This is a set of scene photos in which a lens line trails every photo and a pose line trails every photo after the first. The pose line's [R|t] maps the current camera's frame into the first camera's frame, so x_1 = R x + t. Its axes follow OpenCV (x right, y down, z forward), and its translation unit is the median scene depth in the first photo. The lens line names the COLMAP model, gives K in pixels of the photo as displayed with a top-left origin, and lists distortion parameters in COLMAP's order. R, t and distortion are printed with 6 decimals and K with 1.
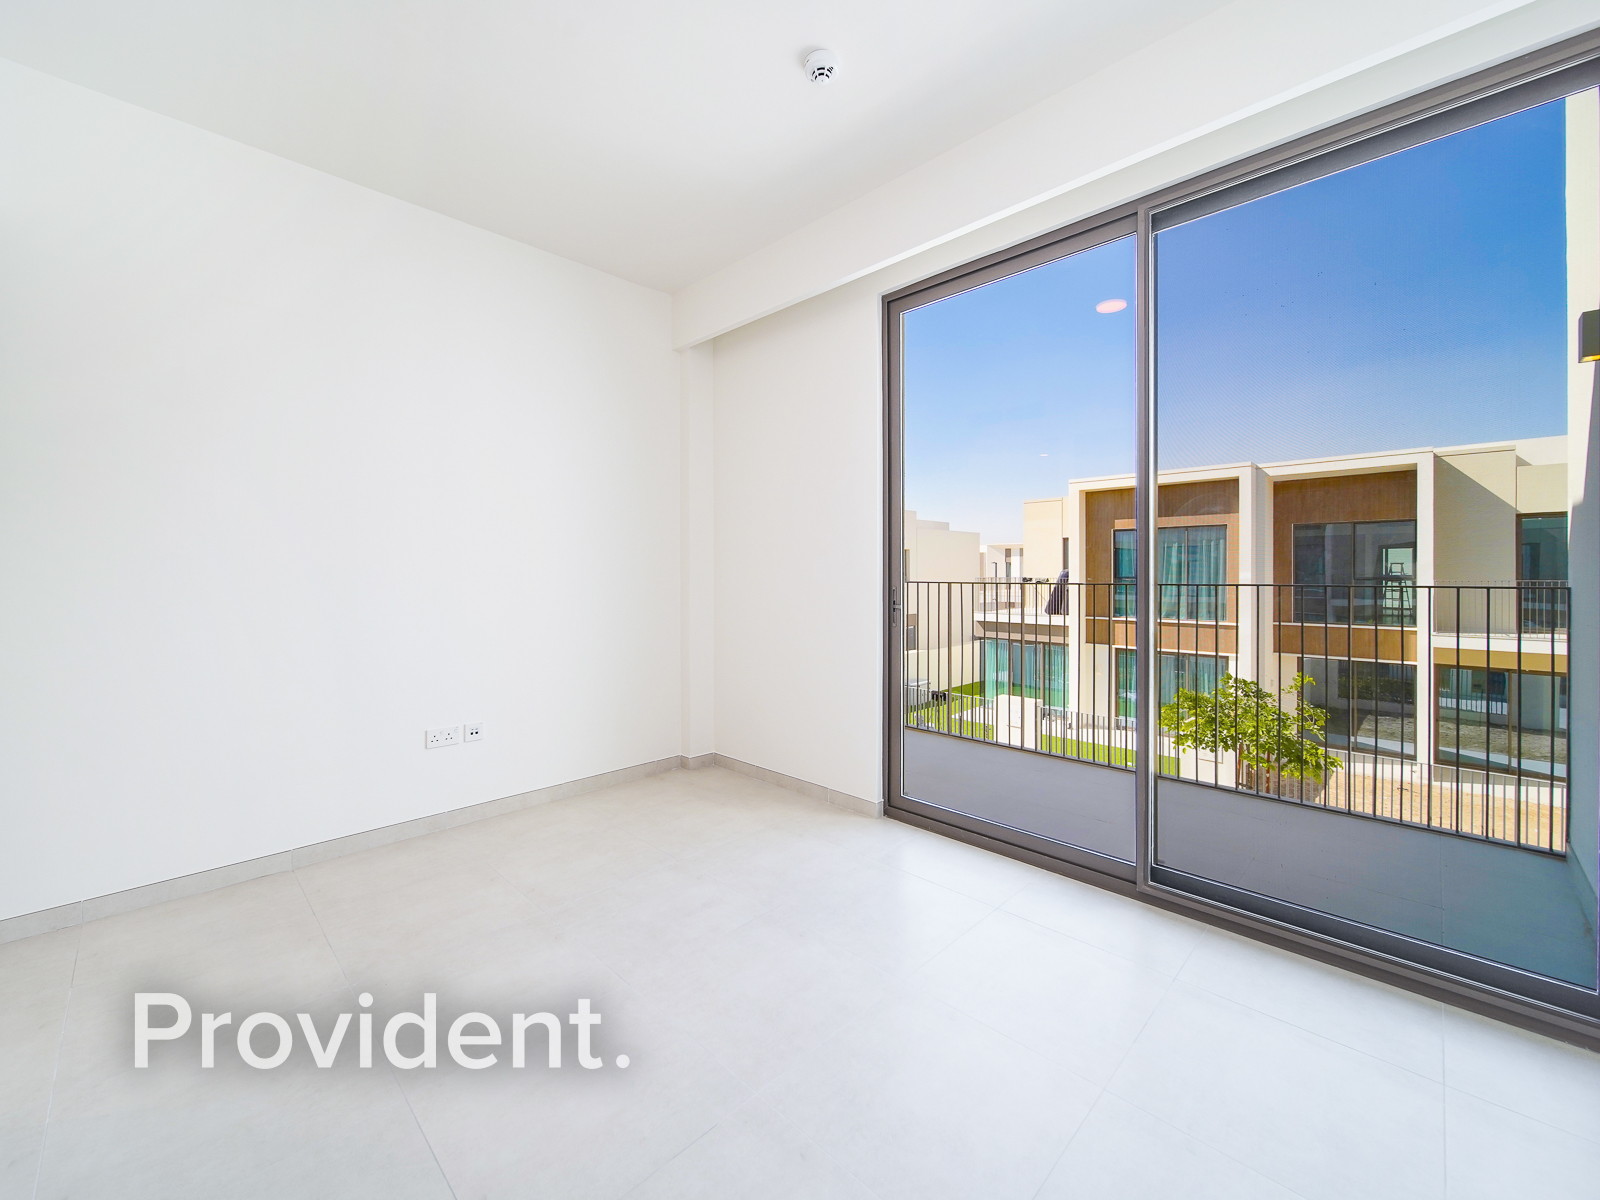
lens RADIAL K [[649.5, 0, 803.5], [0, 649.5, 614.8], [0, 0, 1]] dist [0.039867, 0.000310]
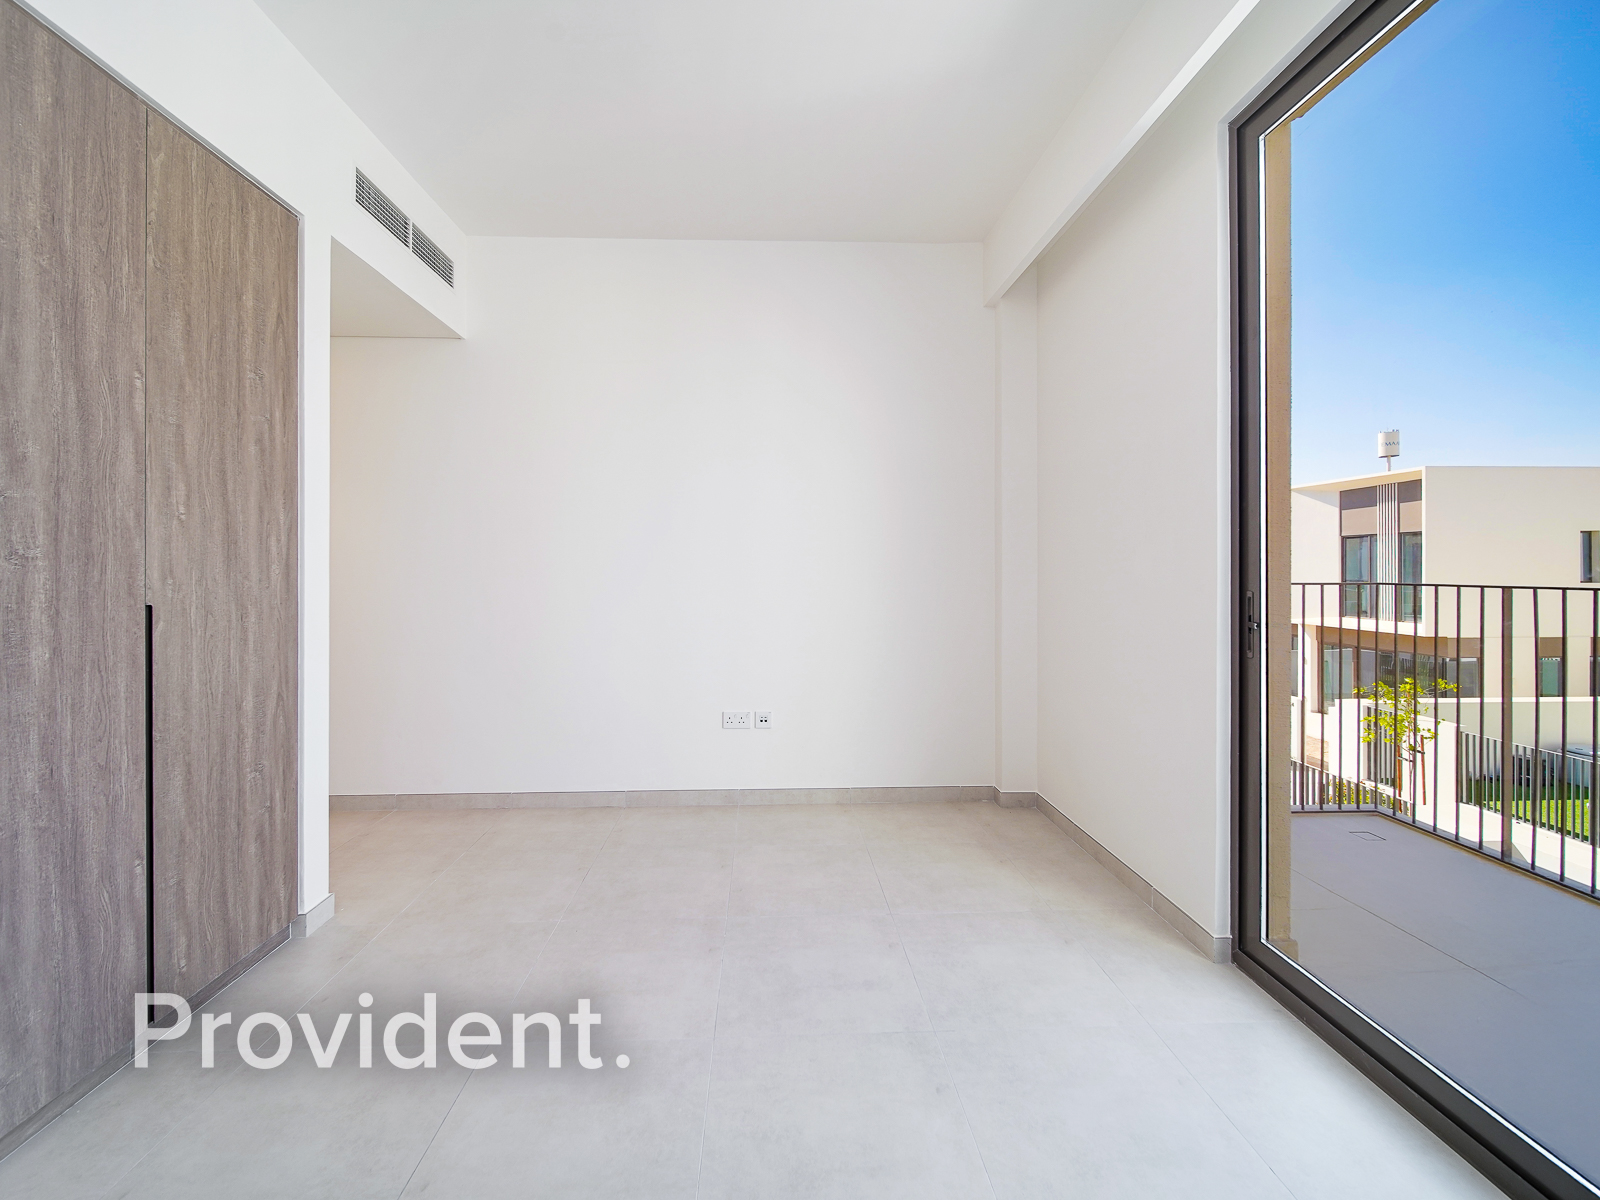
lens RADIAL K [[648.3, 0, 835.1], [0, 648.3, 596.9], [0, 0, 1]] dist [-0.000050, -0.000706]
pose [[0.726441, 0.030413, -0.686555, 0.261560], [-0.044776, 0.998992, -0.003124, -0.018619], [0.685768, 0.033010, 0.727071, 0.284915]]
